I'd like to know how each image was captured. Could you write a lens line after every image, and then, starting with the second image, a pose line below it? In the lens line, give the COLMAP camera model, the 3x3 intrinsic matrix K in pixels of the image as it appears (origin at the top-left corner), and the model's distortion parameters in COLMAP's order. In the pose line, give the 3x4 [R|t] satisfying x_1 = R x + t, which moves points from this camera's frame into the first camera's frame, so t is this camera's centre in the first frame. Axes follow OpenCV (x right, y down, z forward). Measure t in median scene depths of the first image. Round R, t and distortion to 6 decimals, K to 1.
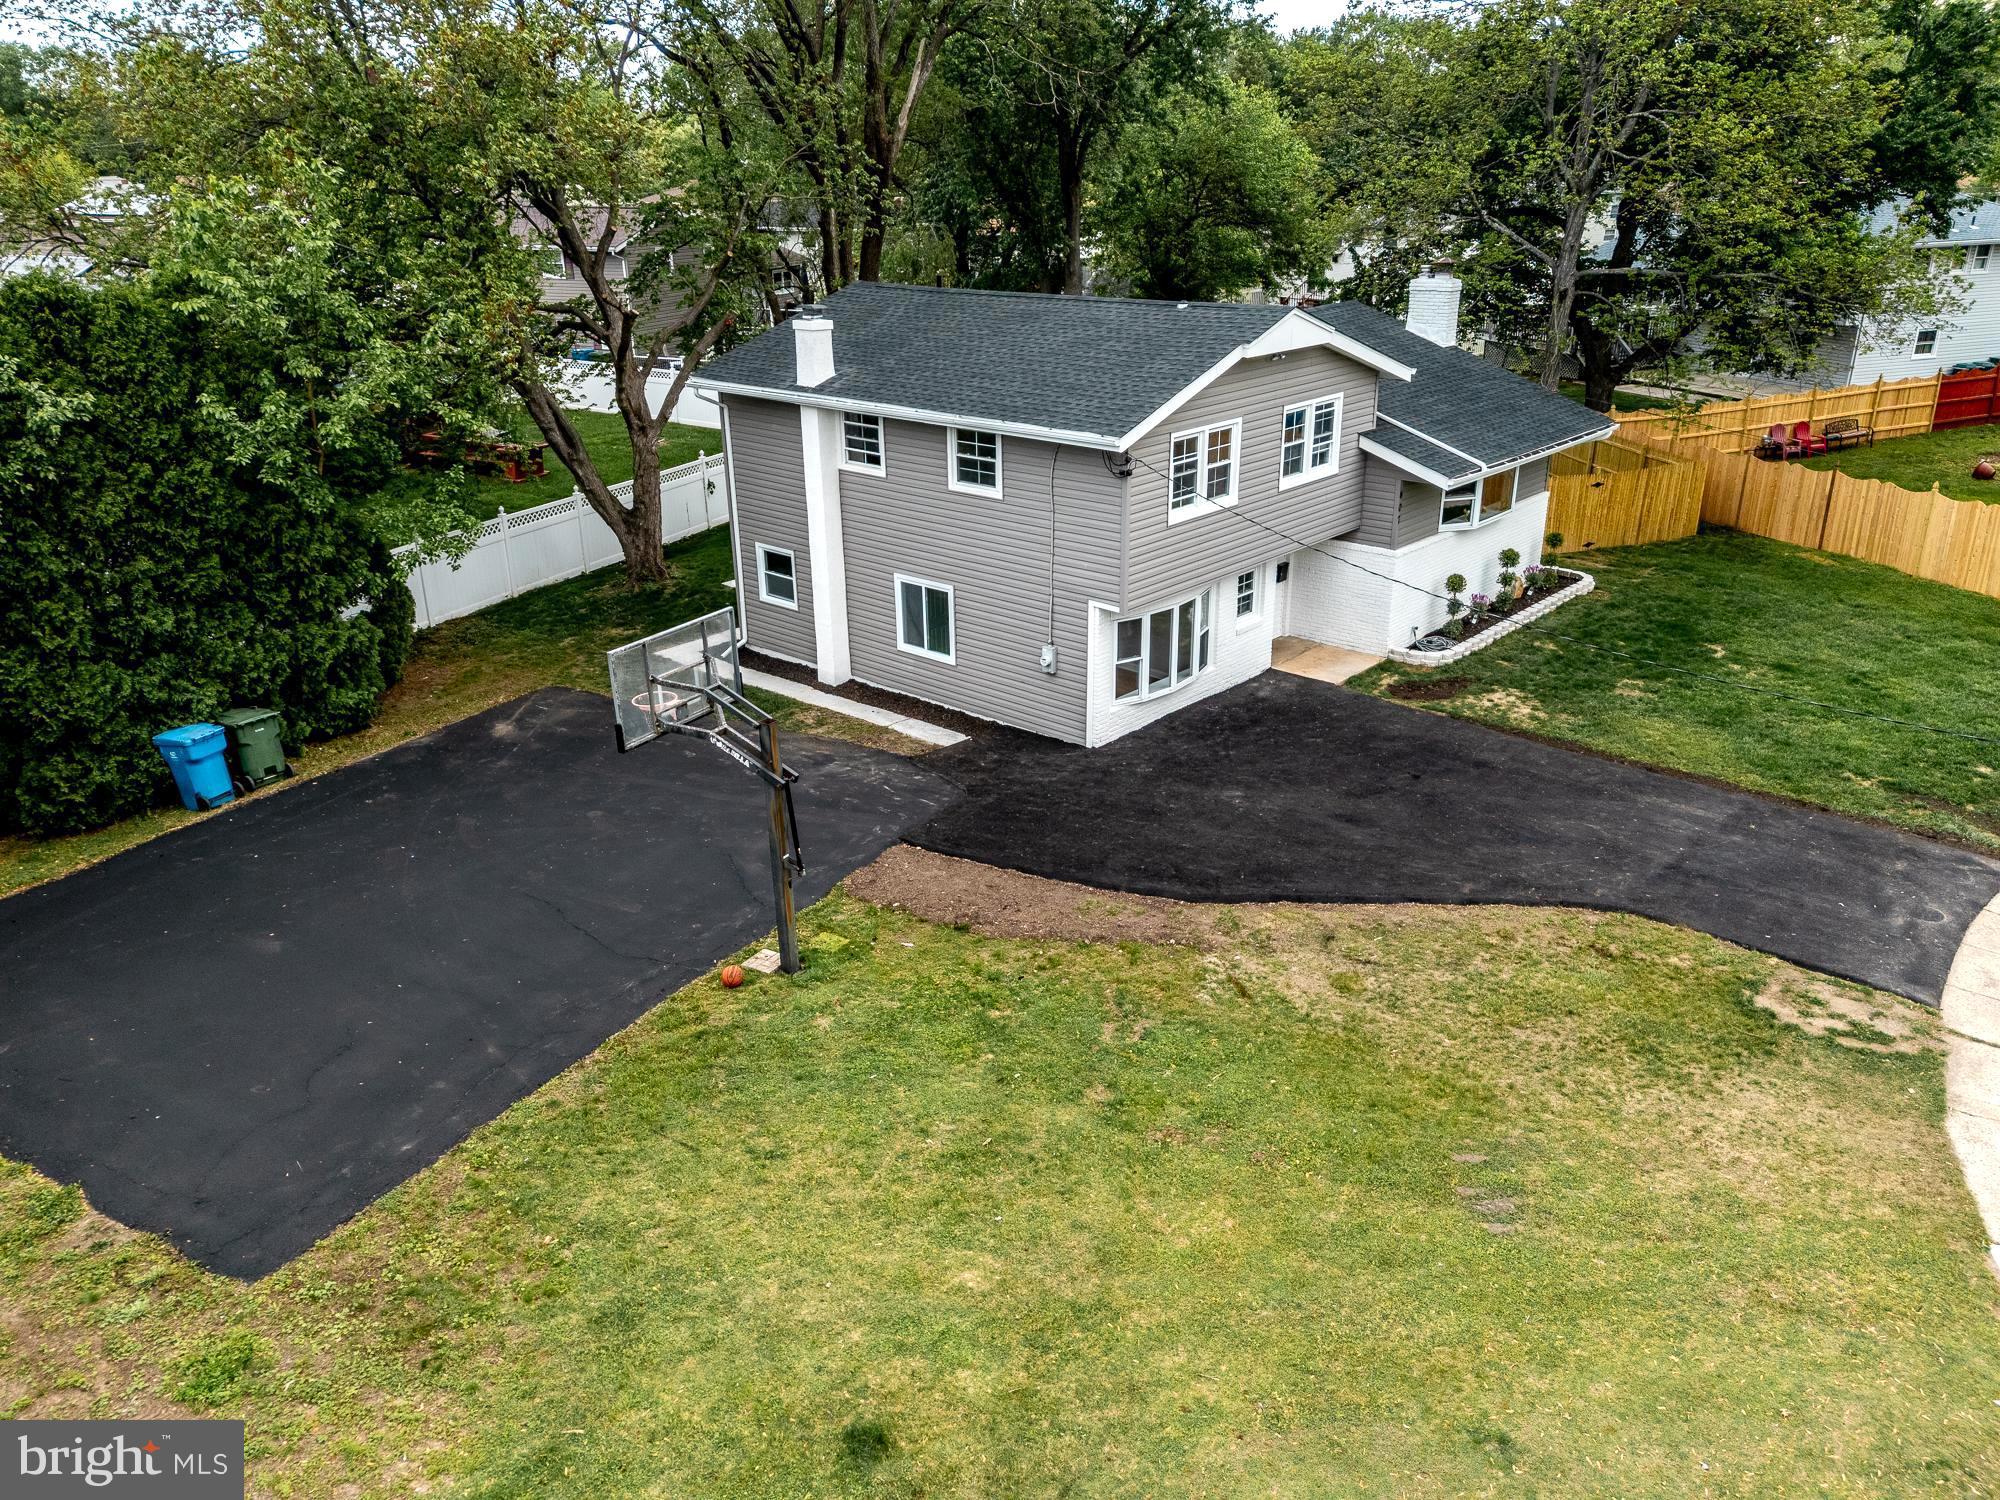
lens RADIAL K [[1460.2, 0, 1007.0], [0, 1460.2, 748.7], [0, 0, 1]] dist [0.083051, -0.076022]
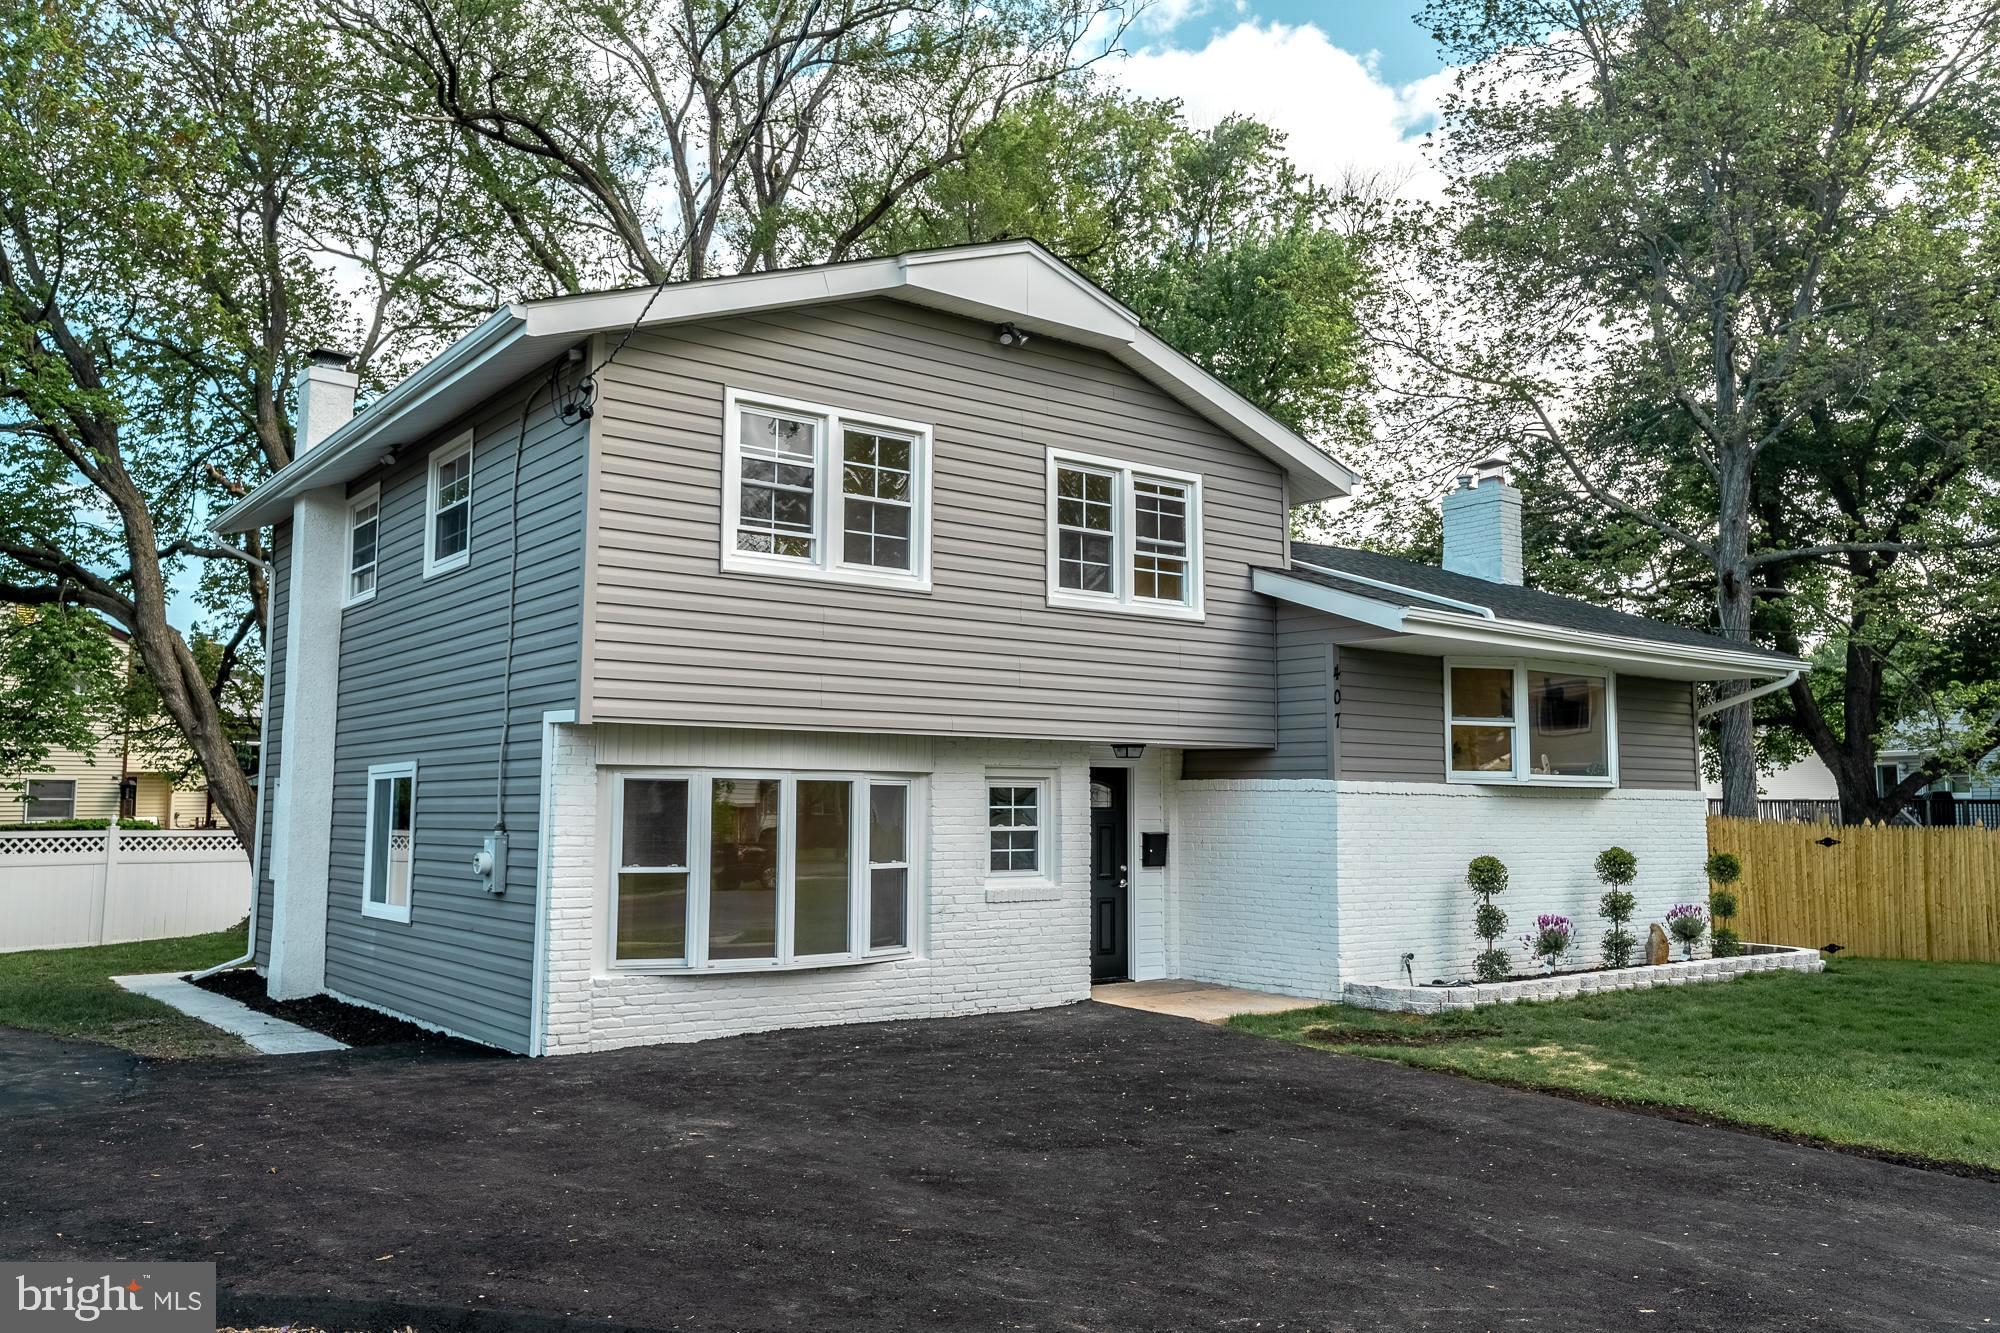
lens RADIAL K [[1547.6, 0, 1000.0], [0, 1547.6, 666.5], [0, 0, 1]] dist [-0.005236, 0.071535]
pose [[0.983039, 0.001670, -0.183389, 0.279578], [-0.085024, 0.890154, -0.447658, 0.091683], [0.162497, 0.455657, 0.875198, 0.555066]]
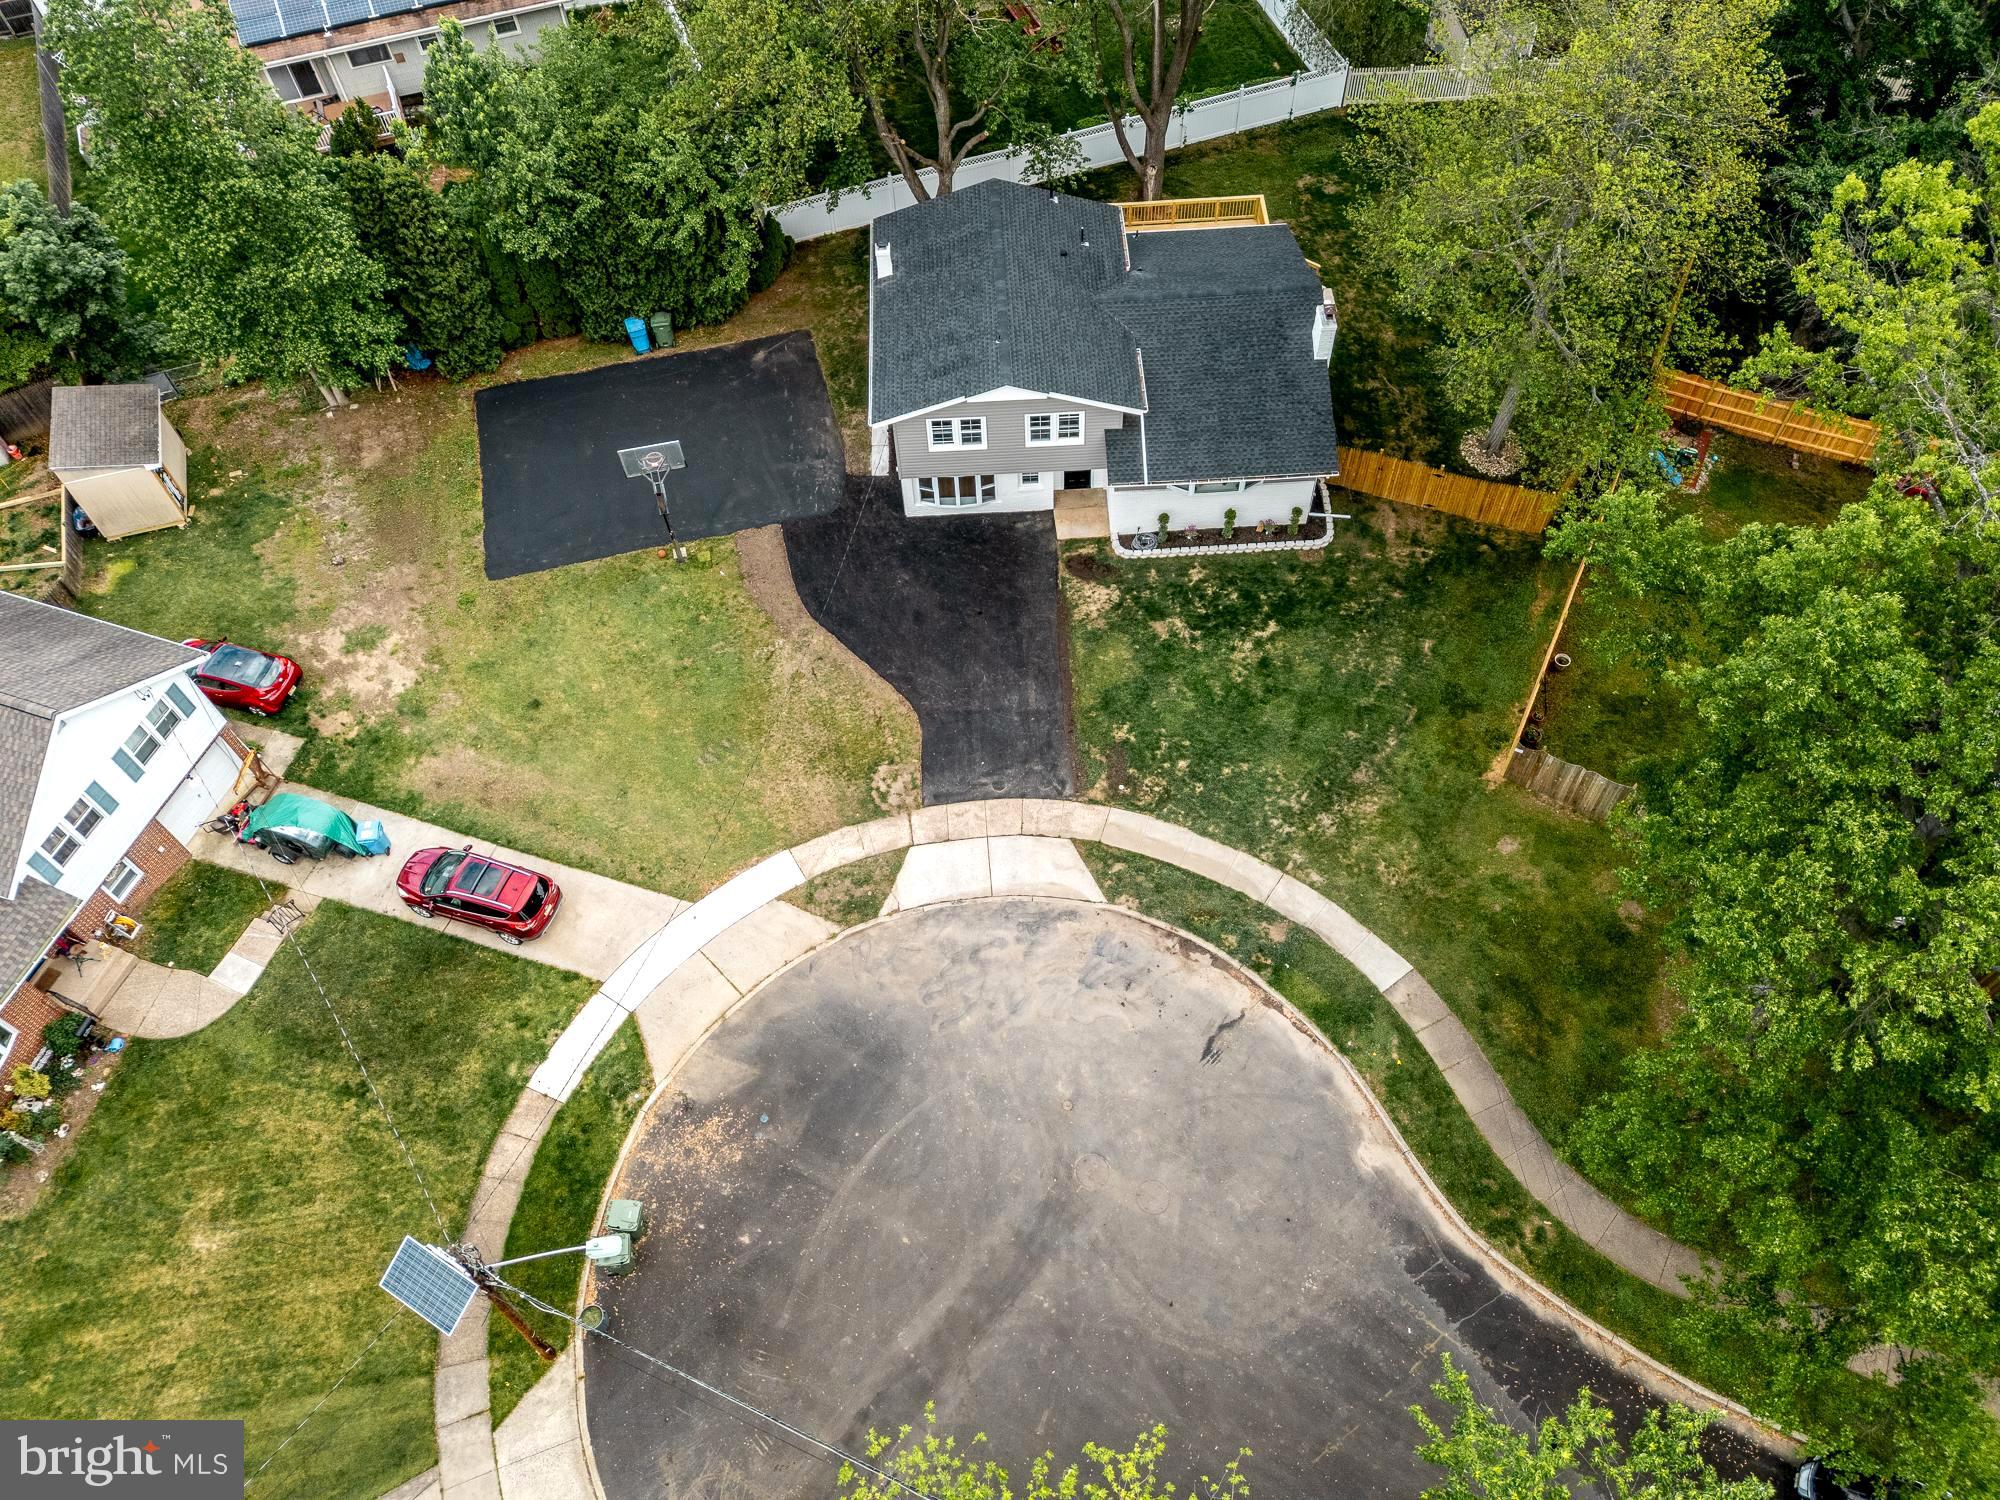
lens RADIAL K [[1451.5, 0, 1003.6], [0, 1451.5, 749.4], [0, 0, 1]] dist [0.166462, -0.354874]
pose [[0.697319, 0.592161, -0.403845, 1.218907], [-0.248289, 0.728110, 0.638912, -1.146700], [0.672383, -0.345256, 0.654752, -0.421666]]
